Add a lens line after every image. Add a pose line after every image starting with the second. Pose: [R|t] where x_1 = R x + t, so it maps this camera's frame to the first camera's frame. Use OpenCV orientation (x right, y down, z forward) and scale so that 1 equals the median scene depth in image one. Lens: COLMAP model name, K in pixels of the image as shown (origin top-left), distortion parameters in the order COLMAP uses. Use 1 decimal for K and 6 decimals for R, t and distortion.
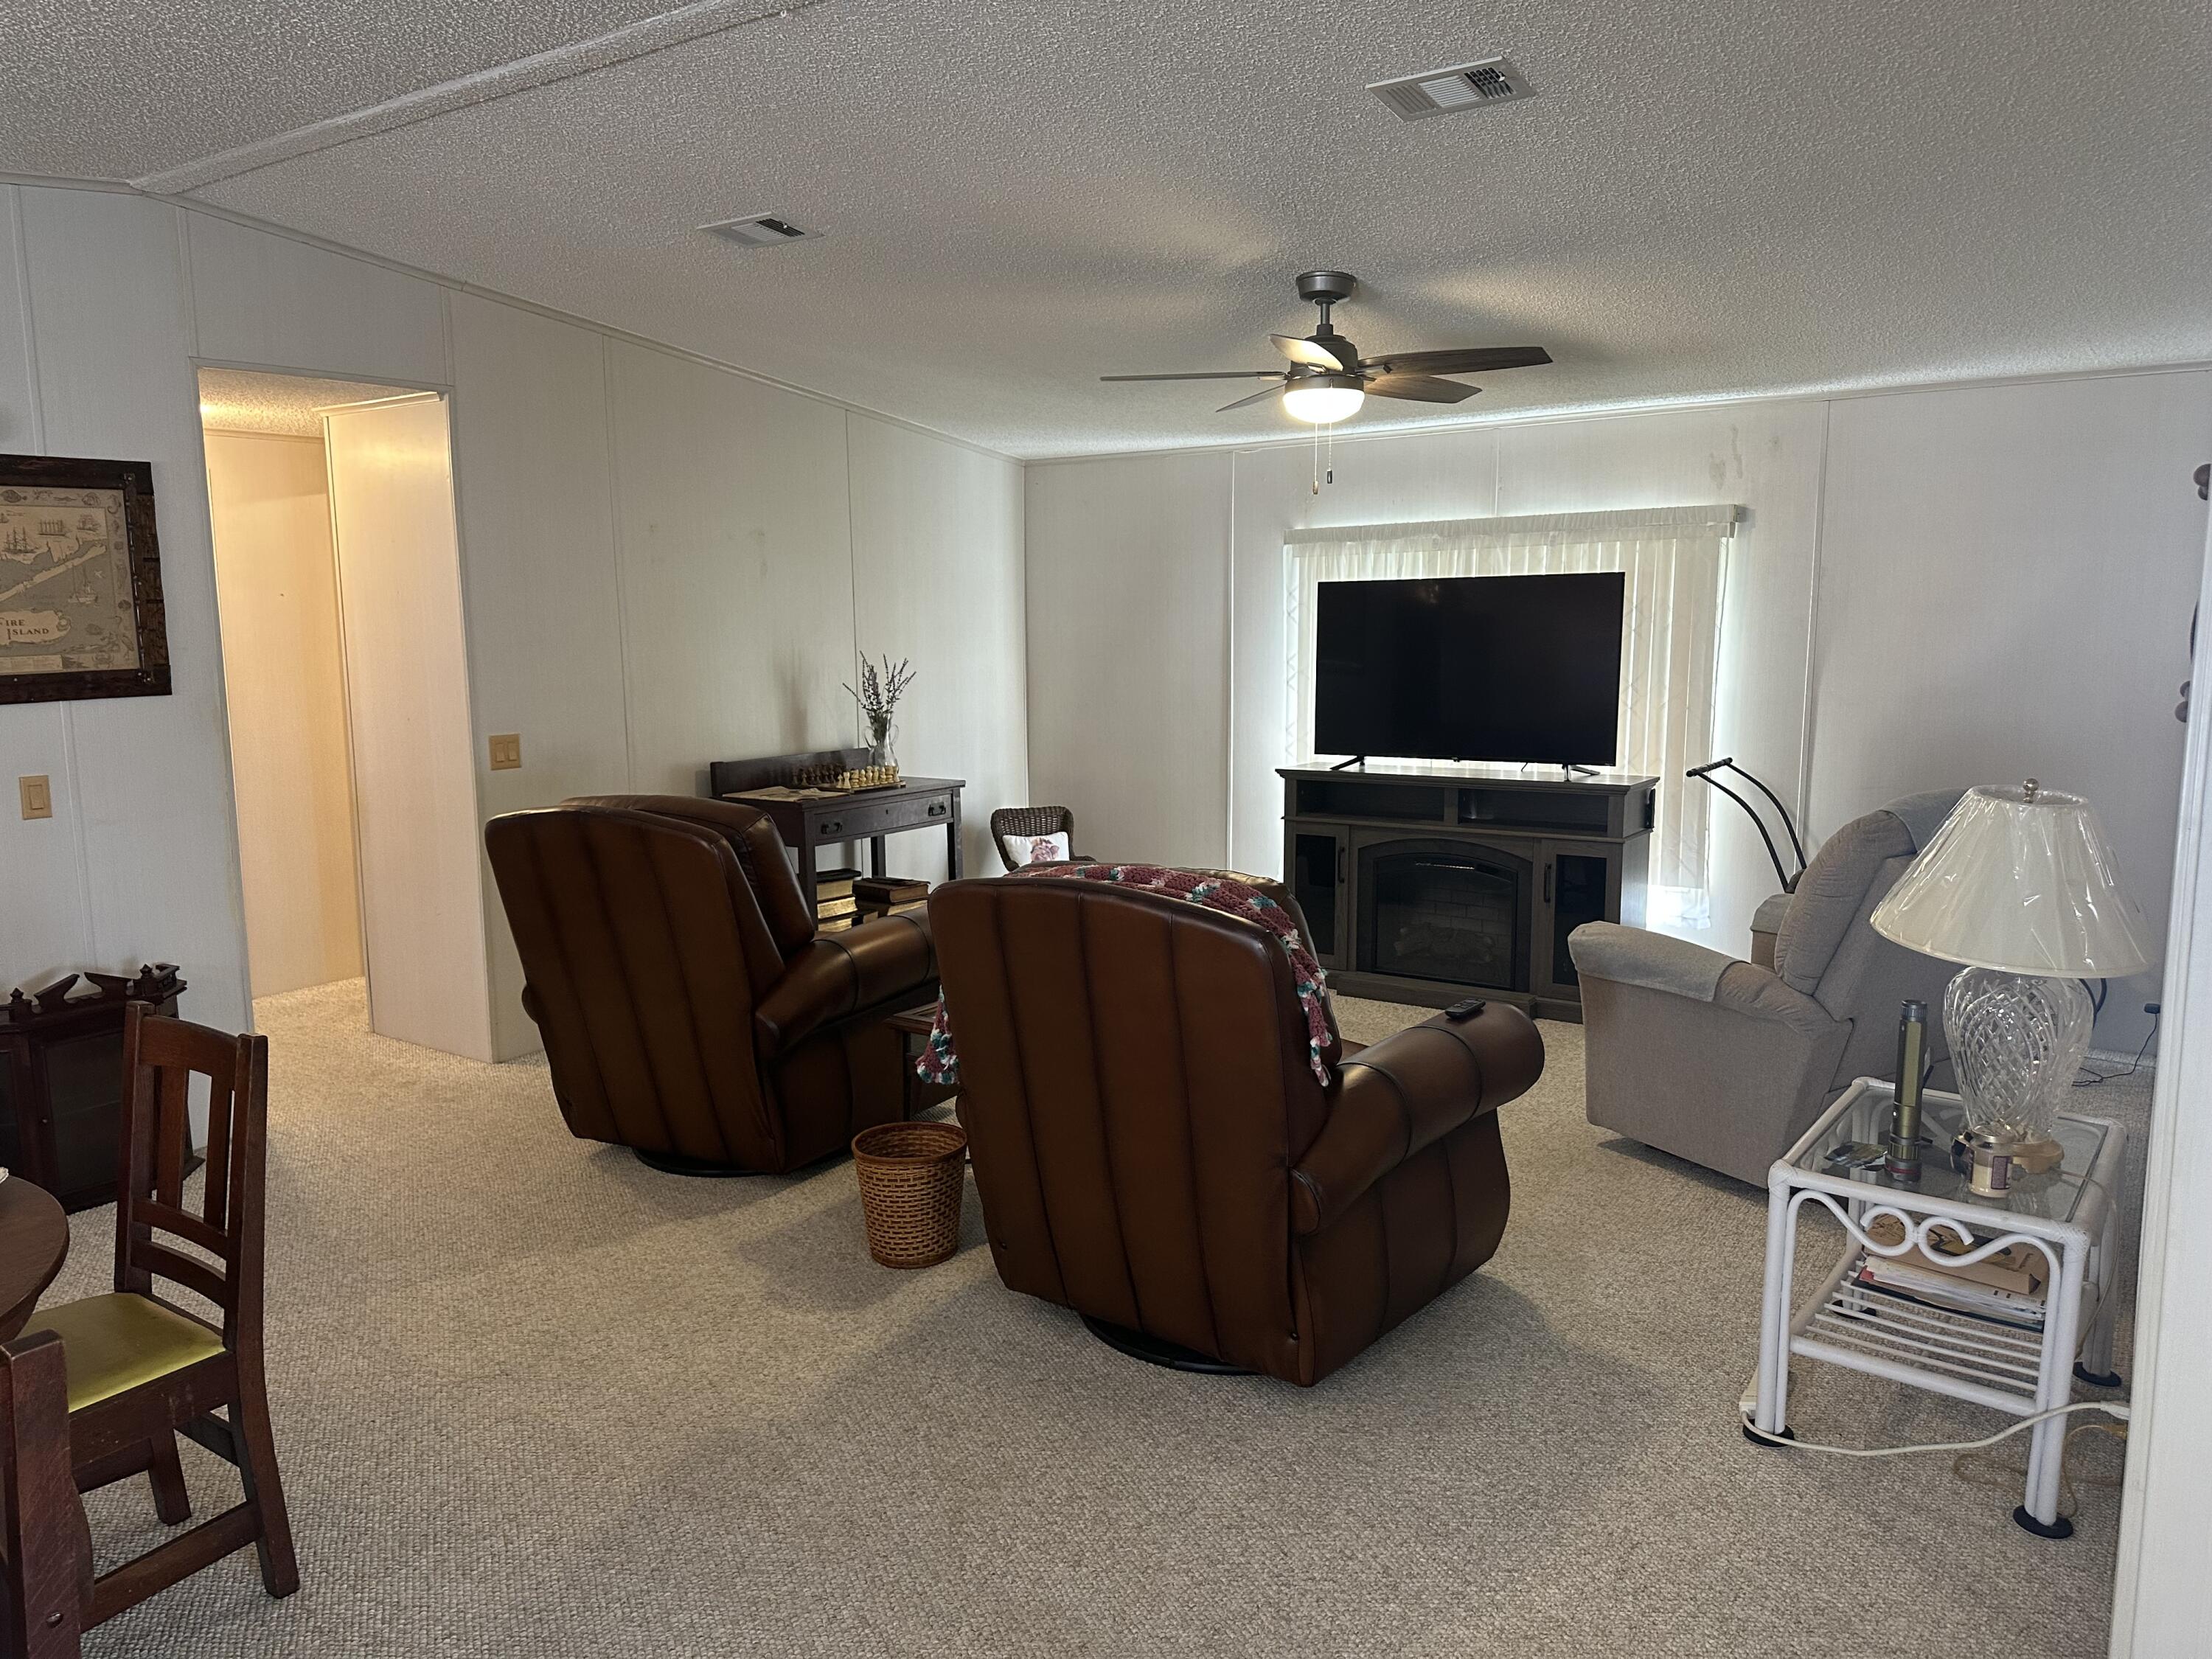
lens RADIAL K [[1461.5, 0, 1107.8], [0, 1461.5, 789.8], [0, 0, 1]] dist [0.003712, -0.033136]
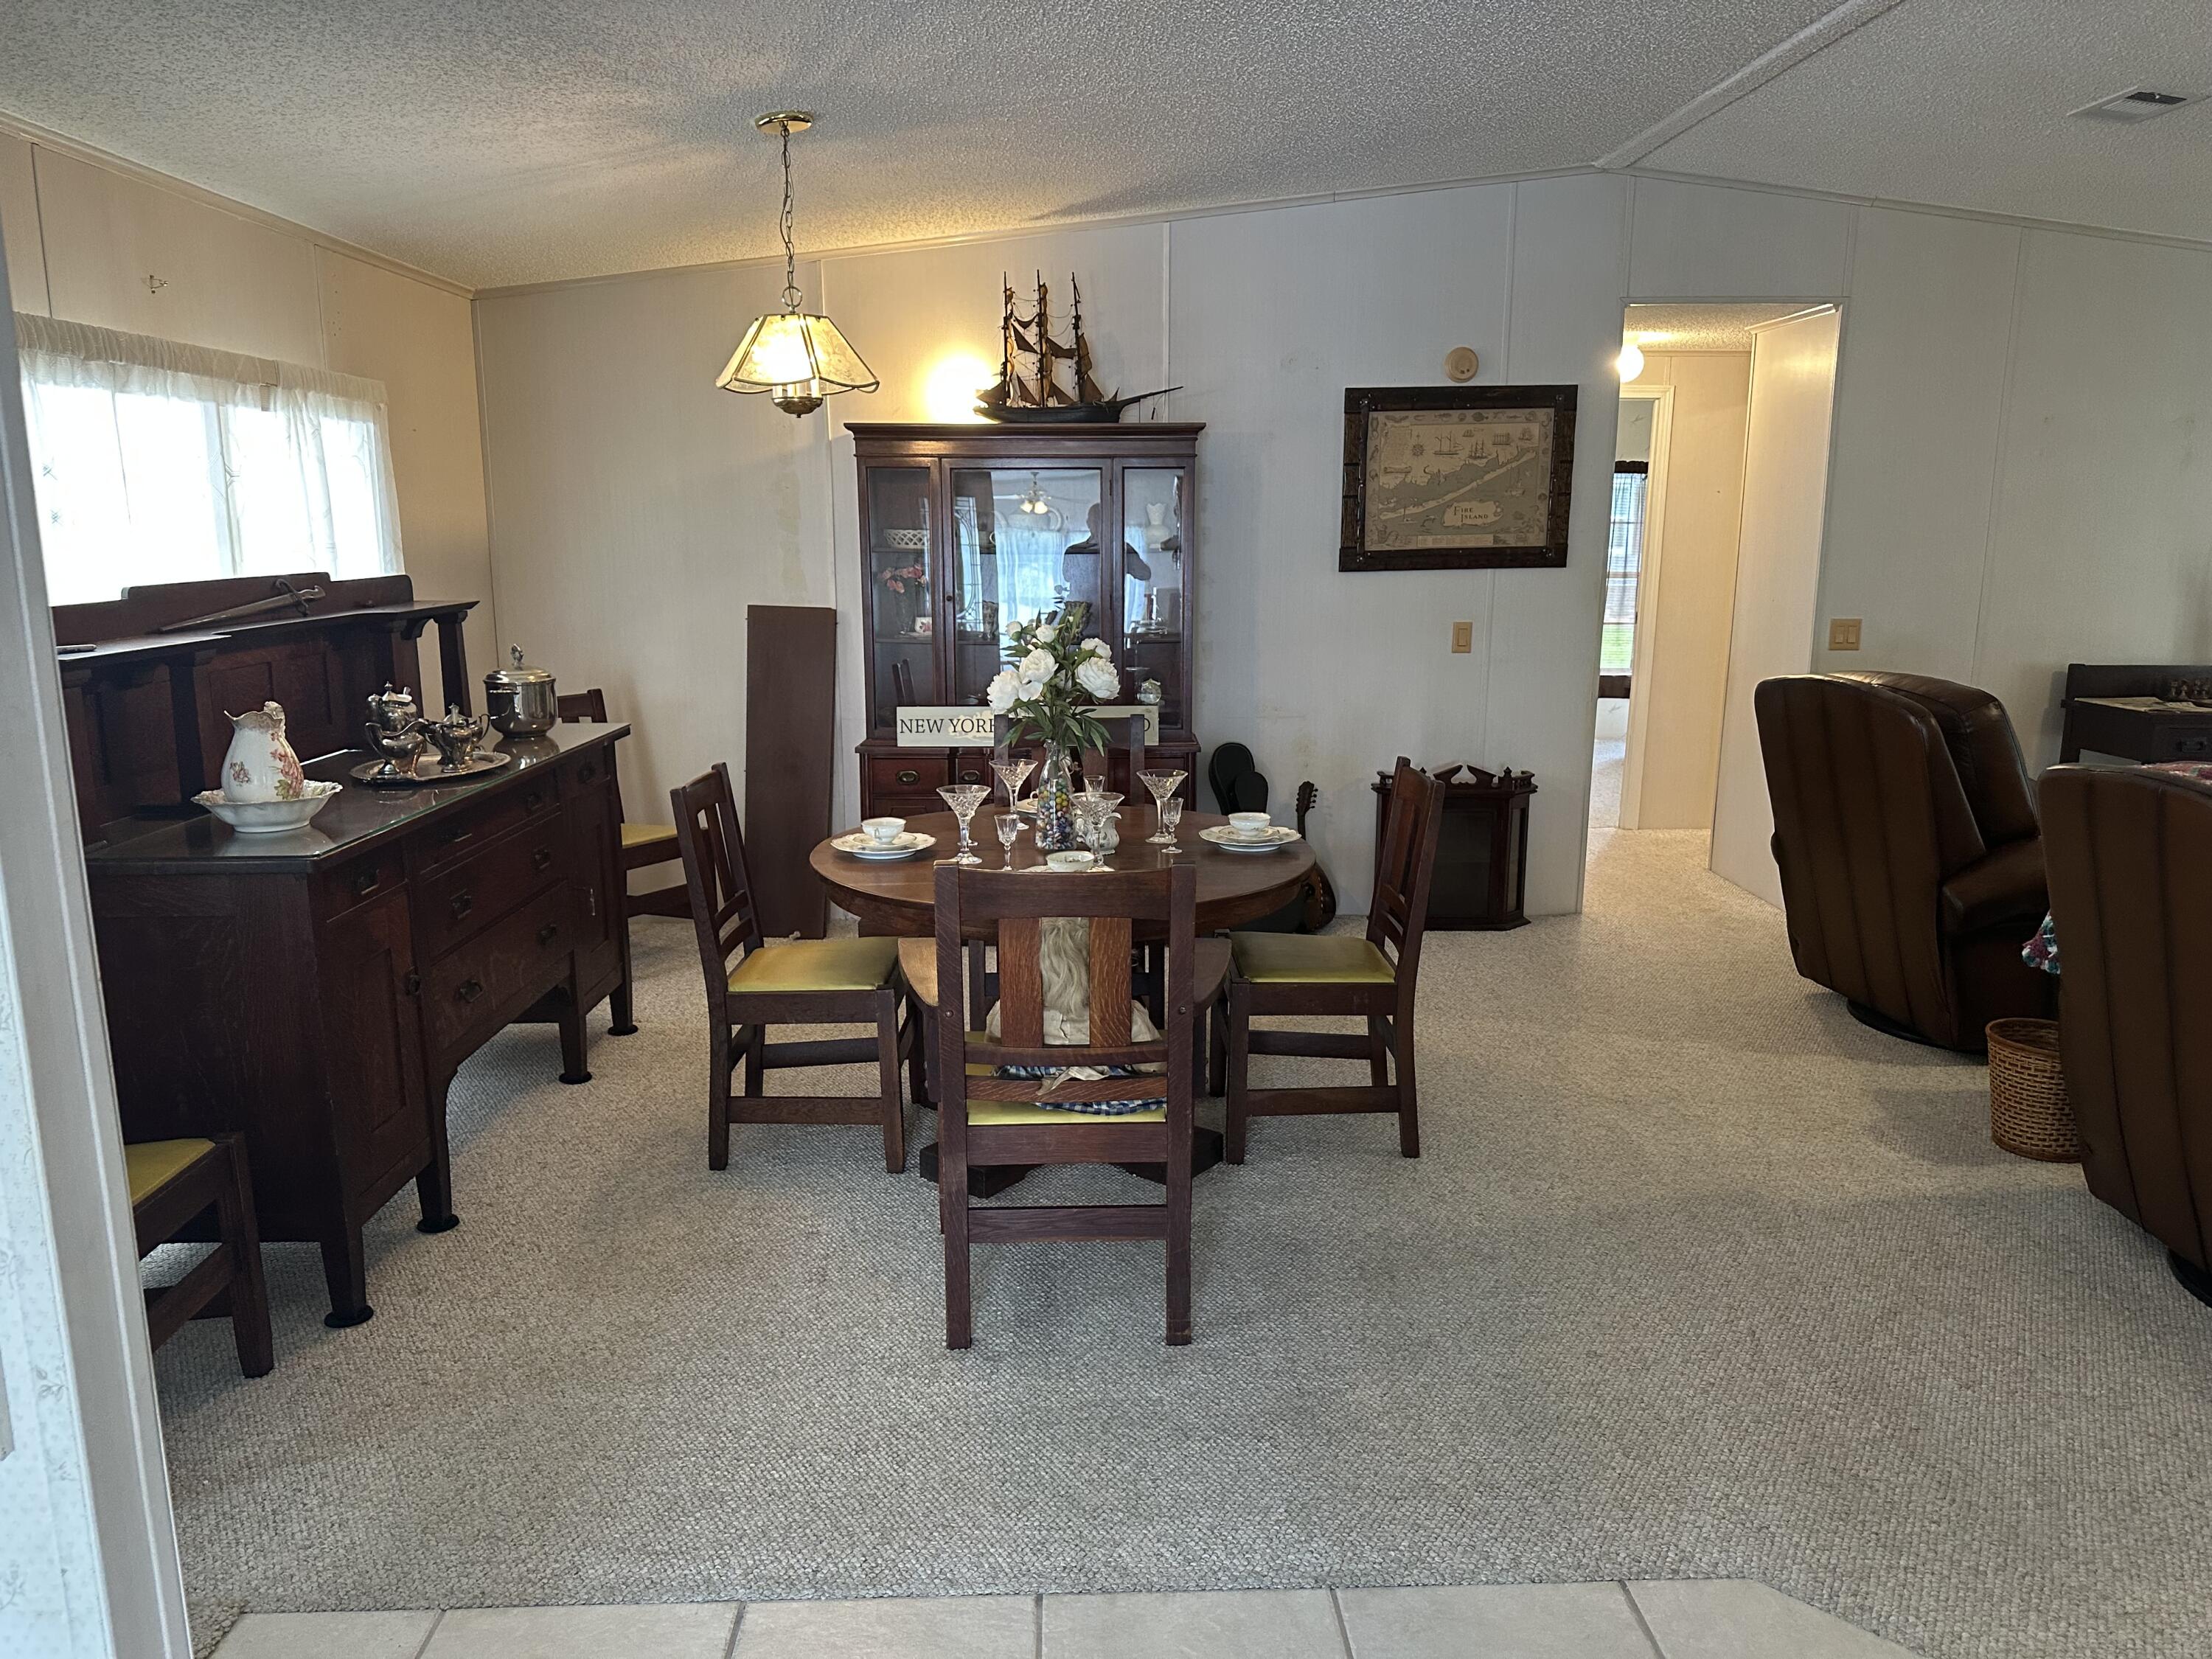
lens RADIAL K [[1513.3, 0, 1106.0], [0, 1513.3, 829.5], [0, 0, 1]] dist [-0.170622, 0.058274]
pose [[0.548499, 0.155969, -0.821476, 0.250518], [-0.078123, 0.987711, 0.135369, 0.018444], [0.832494, -0.010073, 0.553943, -0.061456]]
